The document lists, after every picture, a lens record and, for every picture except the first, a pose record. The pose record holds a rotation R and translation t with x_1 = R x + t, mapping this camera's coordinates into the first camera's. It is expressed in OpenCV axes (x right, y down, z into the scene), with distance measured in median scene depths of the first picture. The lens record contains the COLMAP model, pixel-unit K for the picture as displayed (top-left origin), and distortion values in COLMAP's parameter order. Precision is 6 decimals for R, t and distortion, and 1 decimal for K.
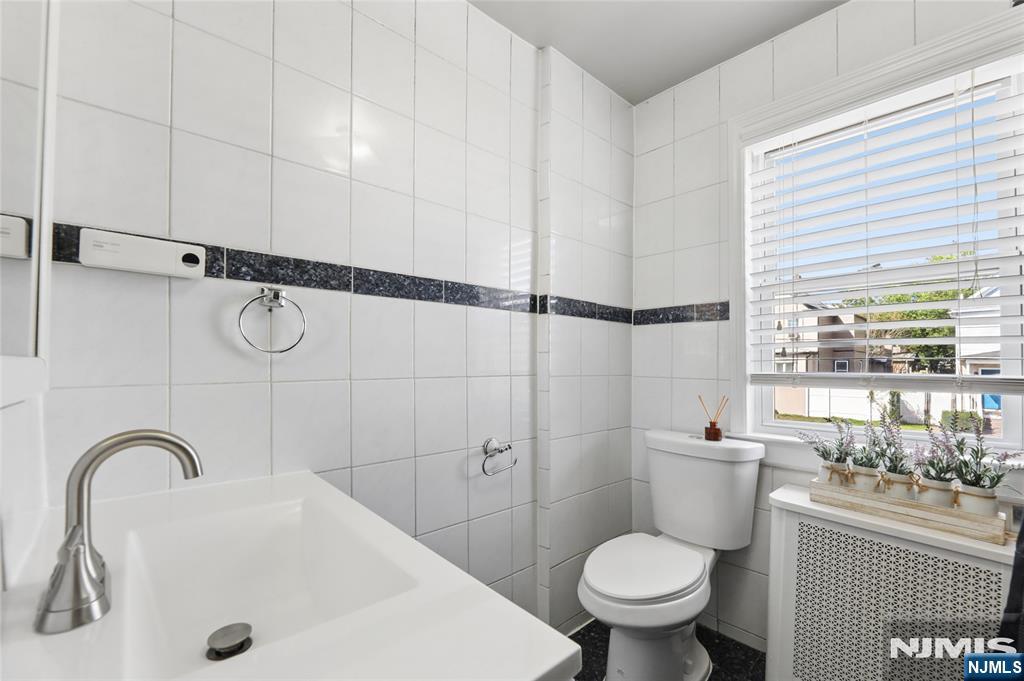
lens RADIAL K [[429.4, 0, 519.3], [0, 429.4, 363.3], [0, 0, 1]] dist [-0.004580, -0.000221]
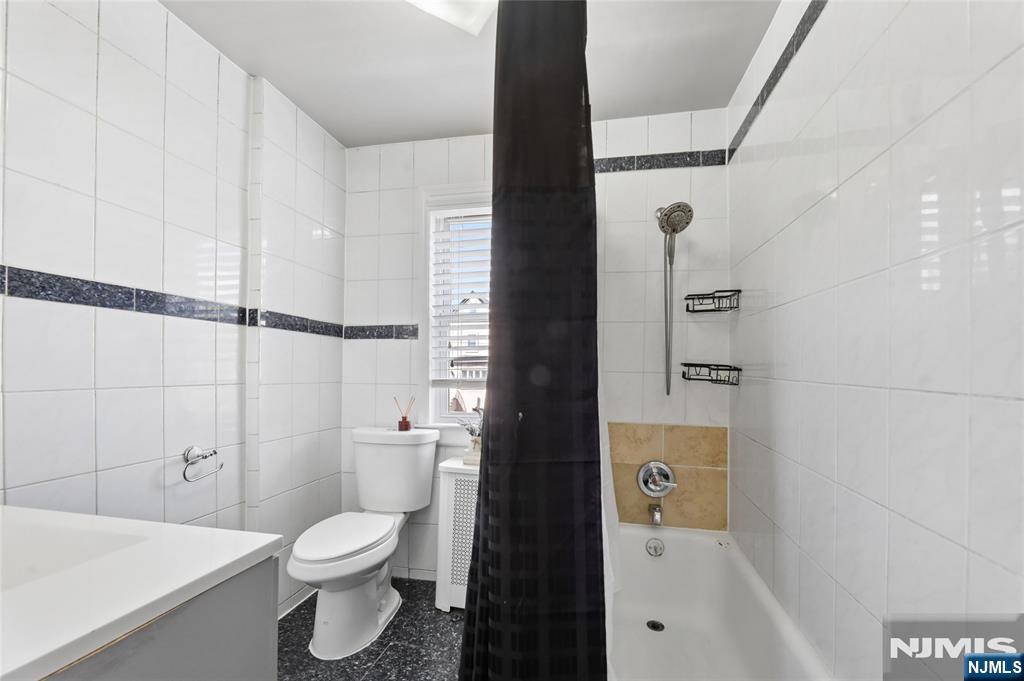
lens RADIAL K [[429.4, 0, 519.3], [0, 429.4, 363.3], [0, 0, 1]] dist [-0.004580, -0.000221]
pose [[0.814592, 0.007583, 0.579985, -0.022839], [0.003587, 0.999830, -0.018112, -0.001215], [-0.580024, 0.016834, 0.814426, -0.259264]]
